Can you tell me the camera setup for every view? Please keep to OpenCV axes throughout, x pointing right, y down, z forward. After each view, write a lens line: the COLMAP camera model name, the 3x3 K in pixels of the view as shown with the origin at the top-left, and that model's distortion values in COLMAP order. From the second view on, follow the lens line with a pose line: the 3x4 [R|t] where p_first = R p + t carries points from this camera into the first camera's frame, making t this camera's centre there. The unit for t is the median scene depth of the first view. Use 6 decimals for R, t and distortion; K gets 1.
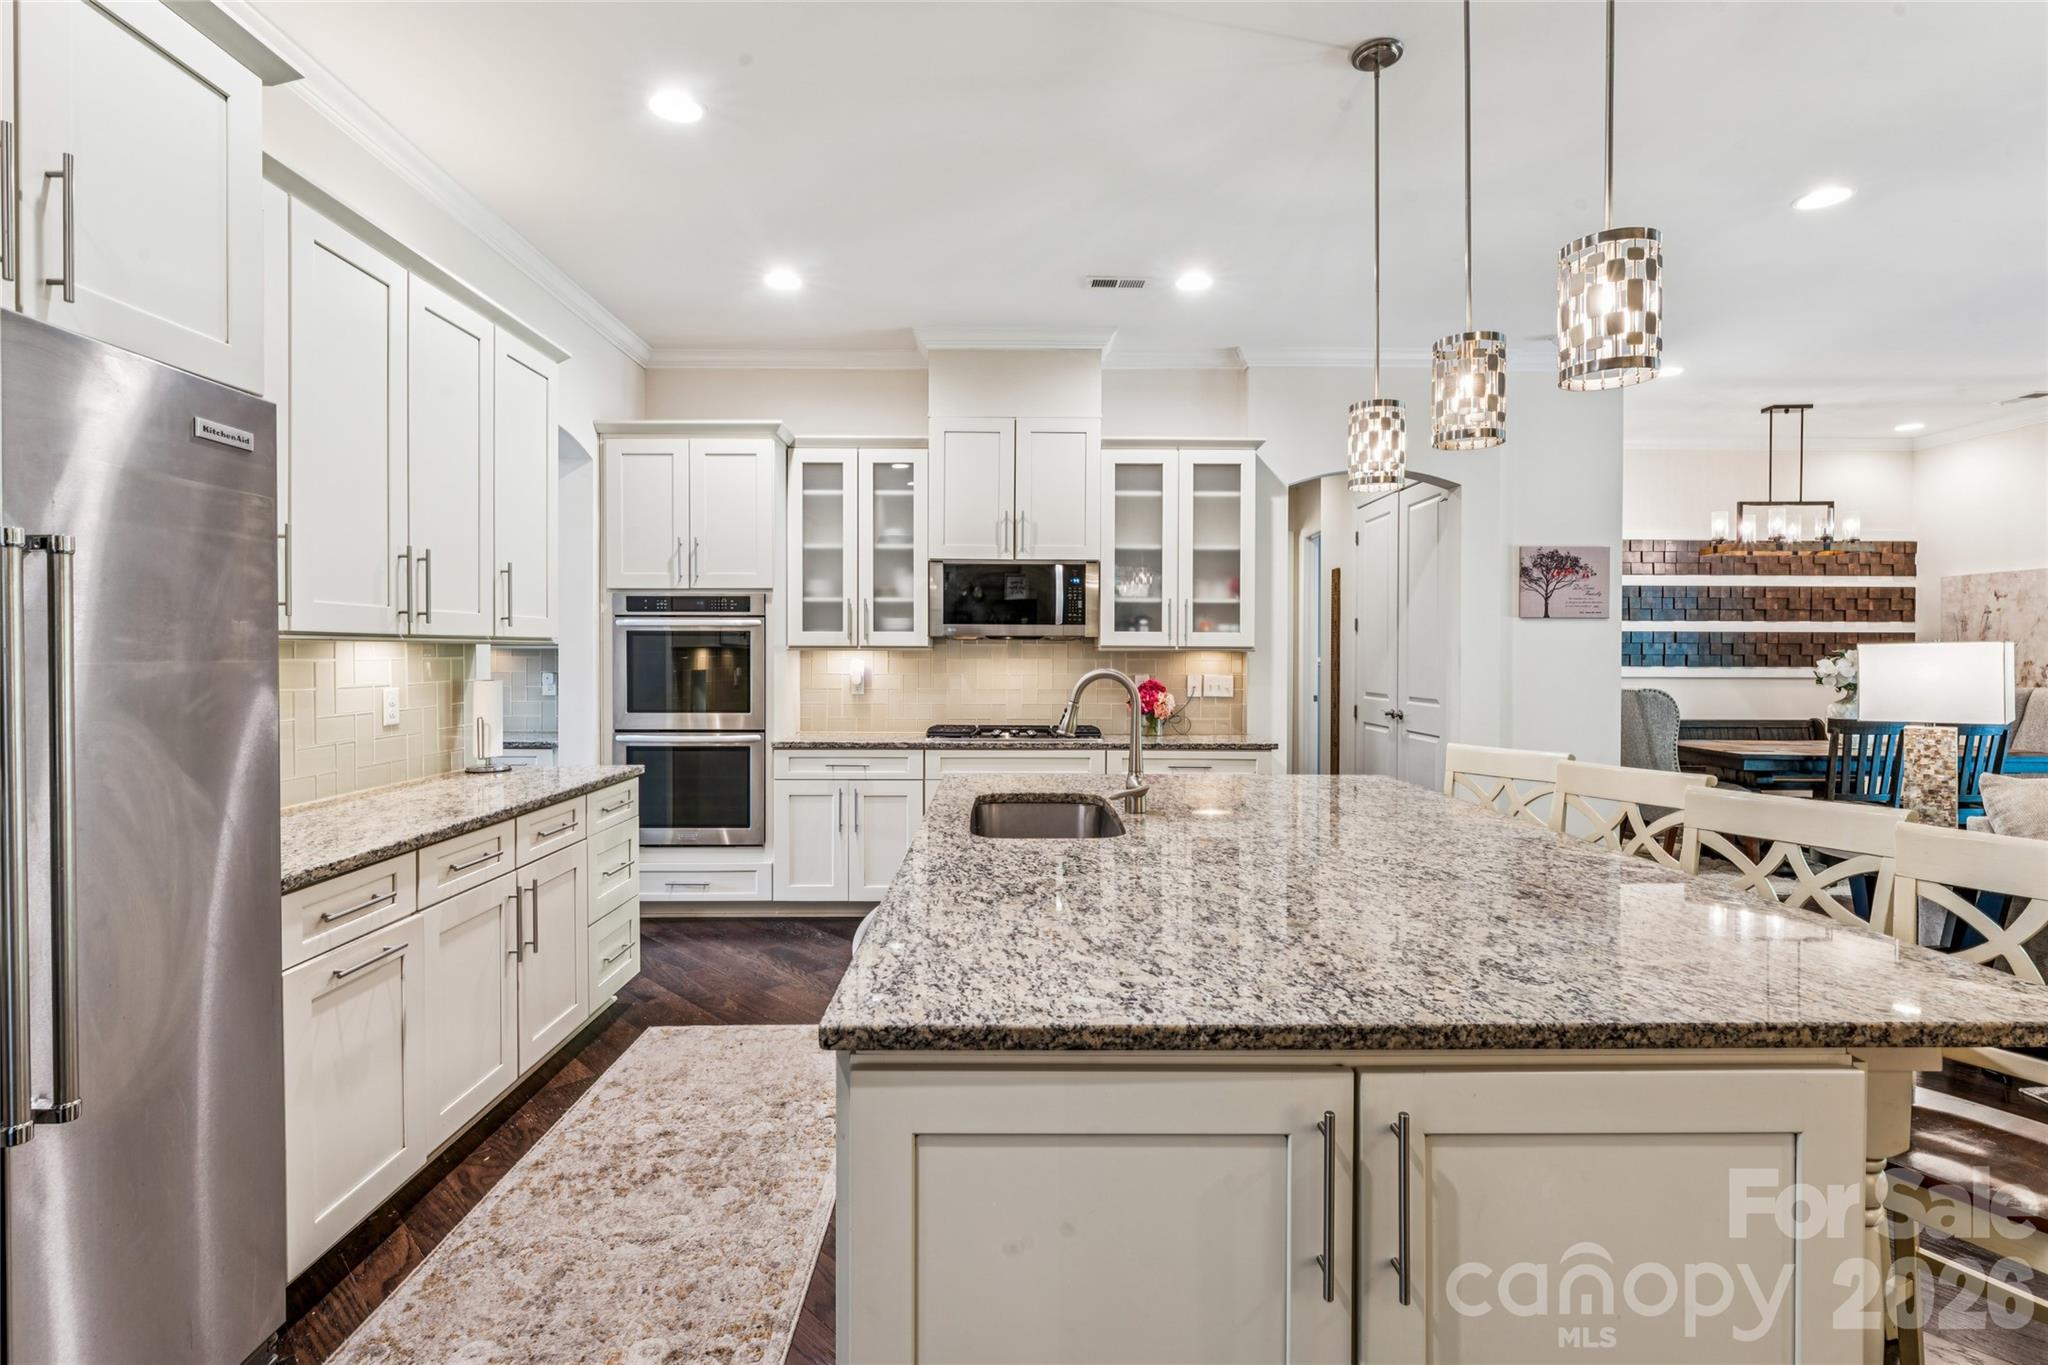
lens RADIAL K [[944.2, 0, 1033.5], [0, 944.2, 662.5], [0, 0, 1]] dist [-0.002158, -0.000043]
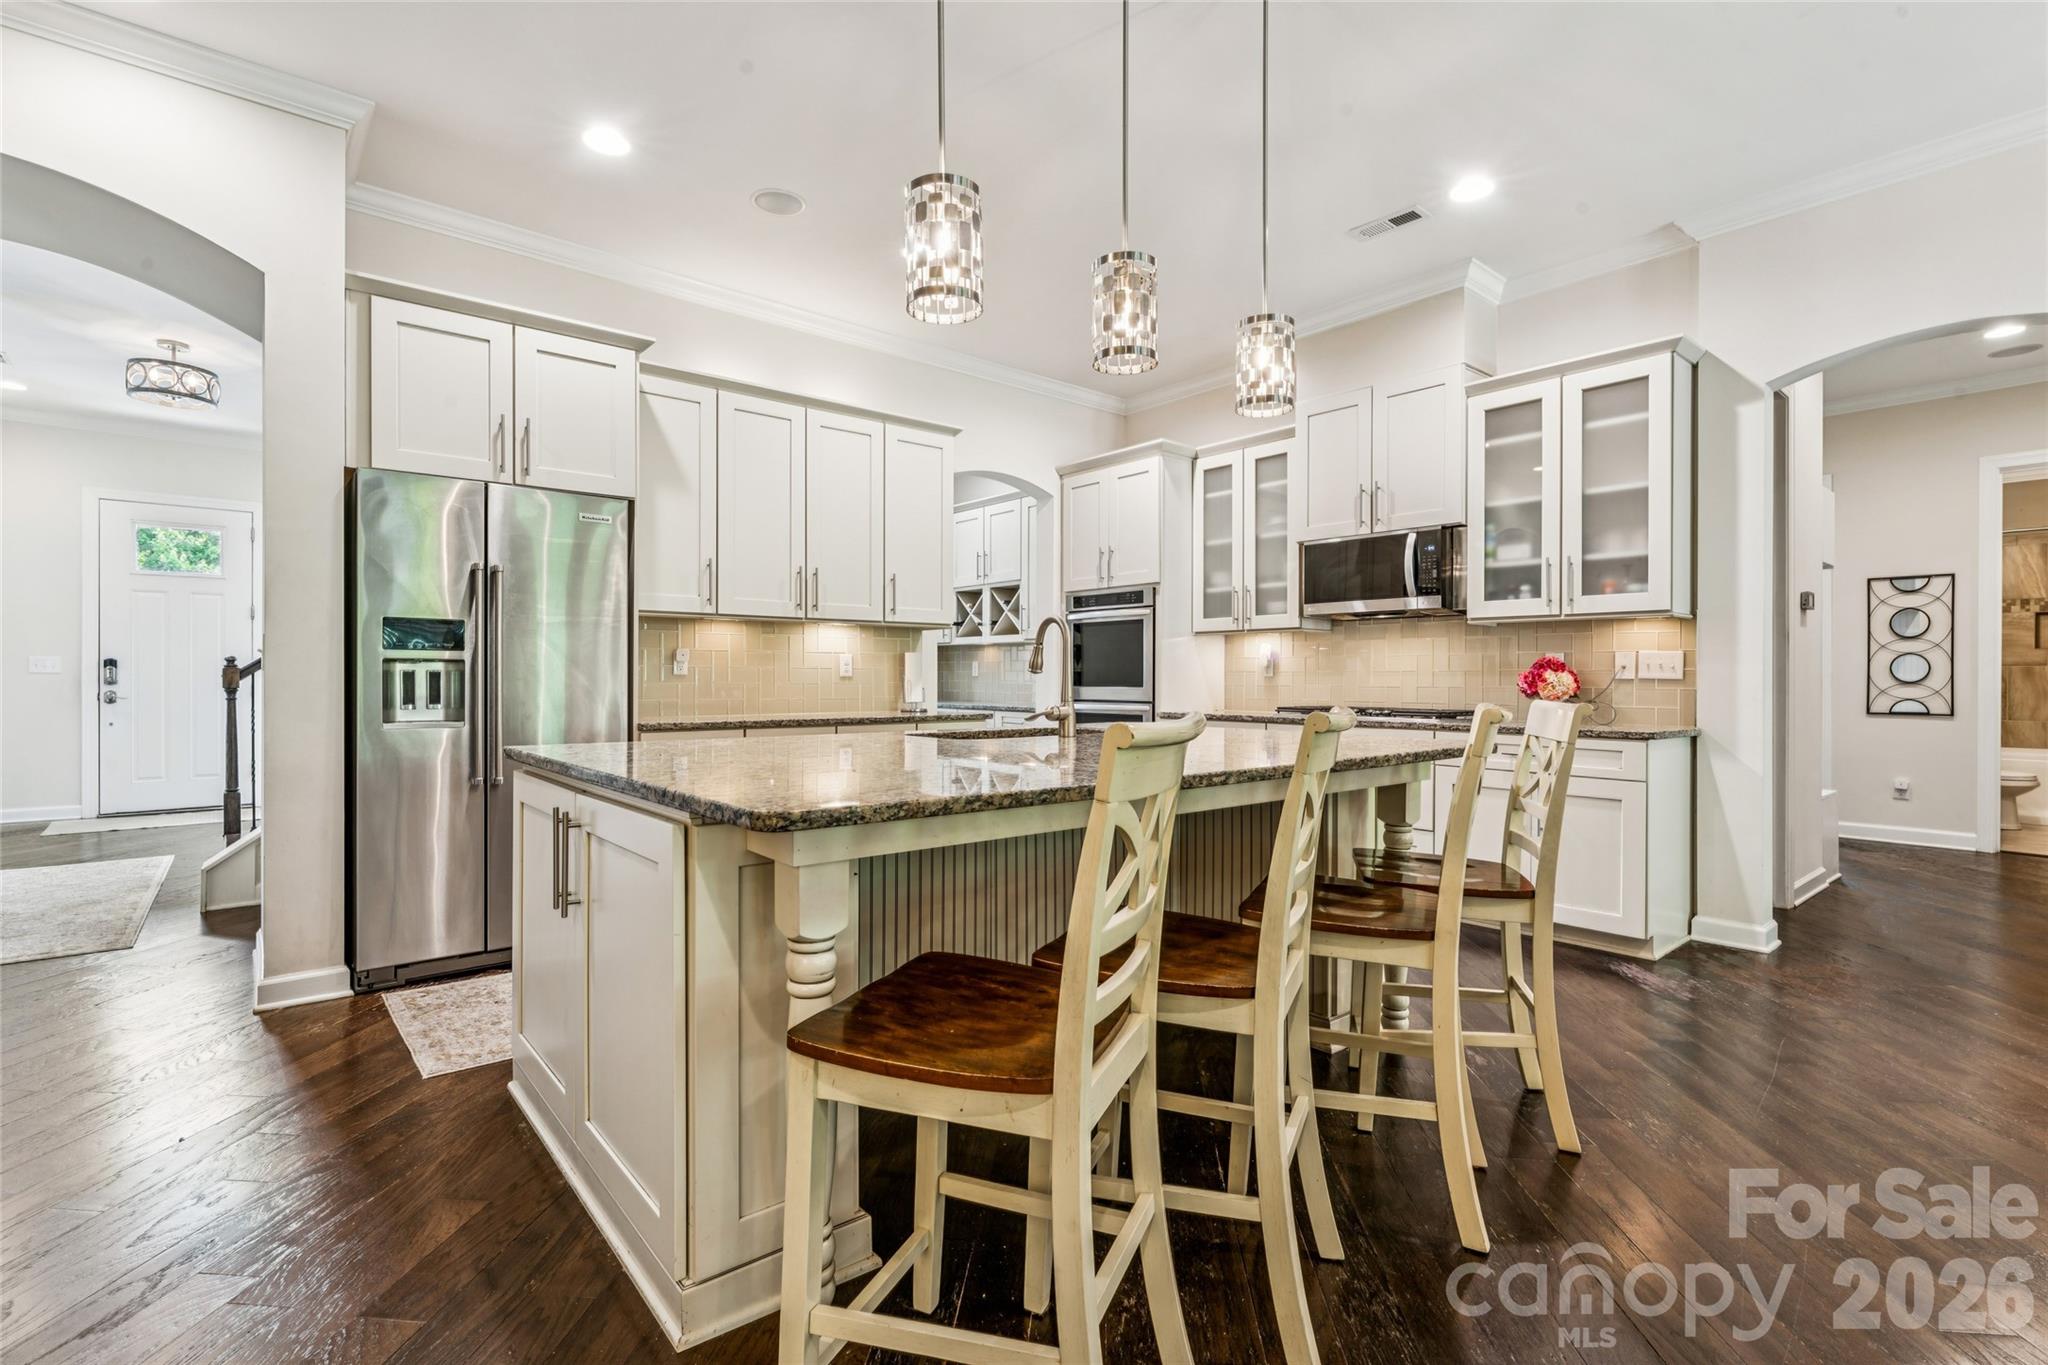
lens RADIAL K [[944.2, 0, 1035.9], [0, 944.2, 685.1], [0, 0, 1]] dist [-0.002158, -0.000043]
pose [[0.639415, 0.003554, -0.768853, 0.500138], [-0.006889, 0.999976, -0.001106, 0.049597], [0.768831, 0.006004, 0.639424, 0.118024]]
